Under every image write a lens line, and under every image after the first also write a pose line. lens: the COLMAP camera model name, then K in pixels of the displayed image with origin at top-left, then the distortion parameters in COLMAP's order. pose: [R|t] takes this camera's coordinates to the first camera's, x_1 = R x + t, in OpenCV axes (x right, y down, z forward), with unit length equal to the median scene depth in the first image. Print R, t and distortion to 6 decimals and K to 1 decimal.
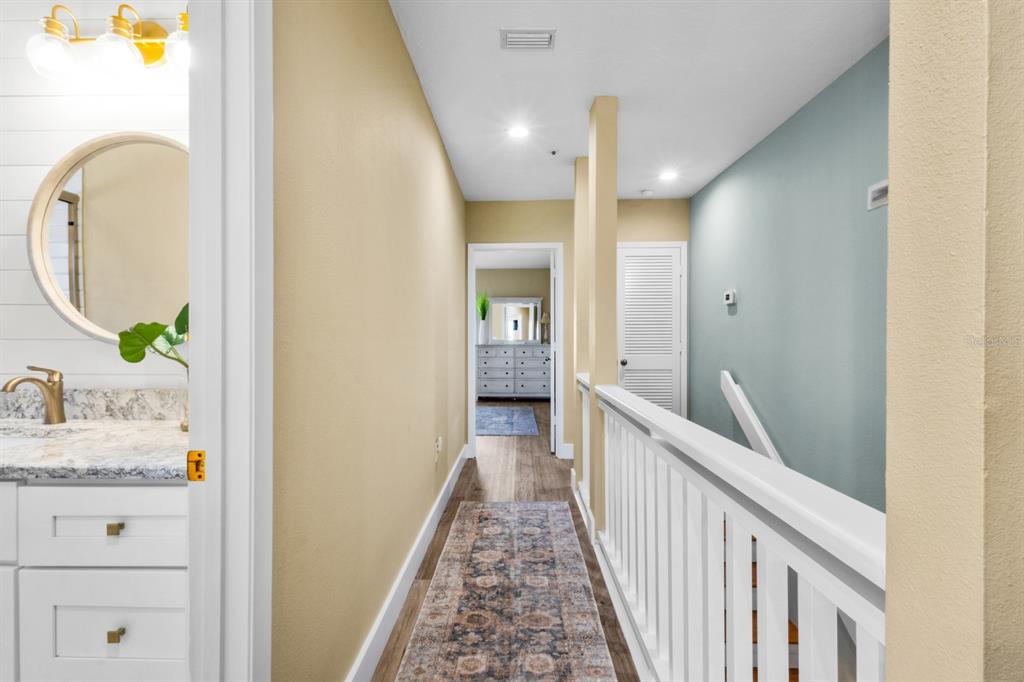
lens RADIAL K [[470.4, 0, 508.0], [0, 470.4, 336.9], [0, 0, 1]] dist [0.002753, -0.000143]
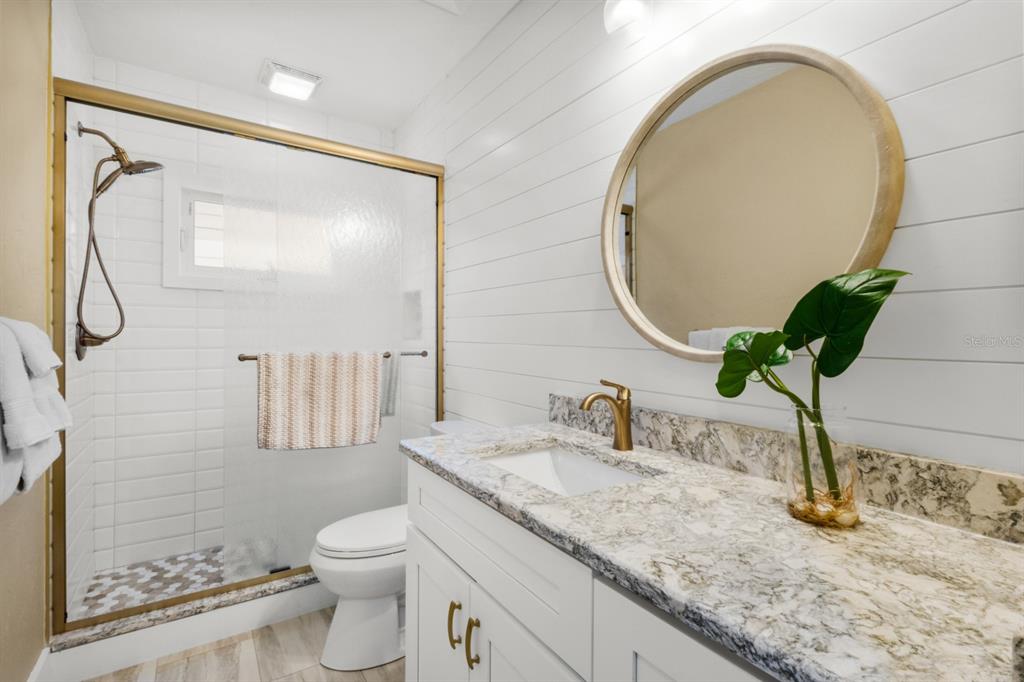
lens RADIAL K [[470.4, 0, 508.0], [0, 470.4, 336.9], [0, 0, 1]] dist [0.002753, -0.000143]
pose [[0.558854, 0.009865, -0.829207, -0.367120], [-0.008819, 0.999943, 0.005953, -0.018995], [0.829219, 0.003986, 0.558910, 0.346222]]
